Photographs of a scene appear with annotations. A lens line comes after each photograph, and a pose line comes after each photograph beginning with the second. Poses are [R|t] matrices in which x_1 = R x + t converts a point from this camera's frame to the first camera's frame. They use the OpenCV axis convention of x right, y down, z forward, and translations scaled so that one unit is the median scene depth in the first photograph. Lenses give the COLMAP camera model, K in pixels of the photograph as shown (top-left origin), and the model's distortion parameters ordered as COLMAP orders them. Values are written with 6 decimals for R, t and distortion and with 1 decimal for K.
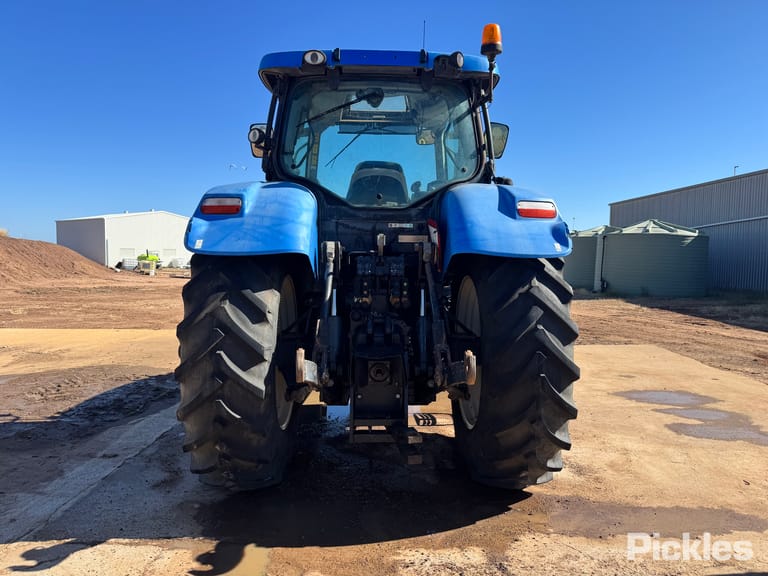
lens RADIAL K [[557.3, 0, 384.0], [0, 557.3, 288.0], [0, 0, 1]] dist [0.007807, -0.025351]
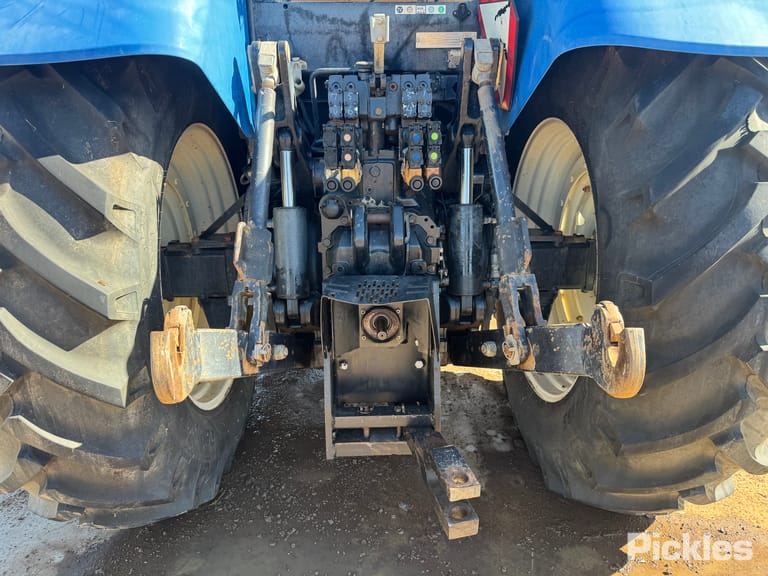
lens RADIAL K [[548.2, 0, 381.3], [0, 548.2, 290.9], [0, 0, 1]] dist [0.125872, -0.206875]
pose [[0.999740, -0.017700, -0.014362, -0.001127], [0.020679, 0.969356, 0.244788, 0.003779], [0.009589, -0.245022, 0.969470, 0.525551]]
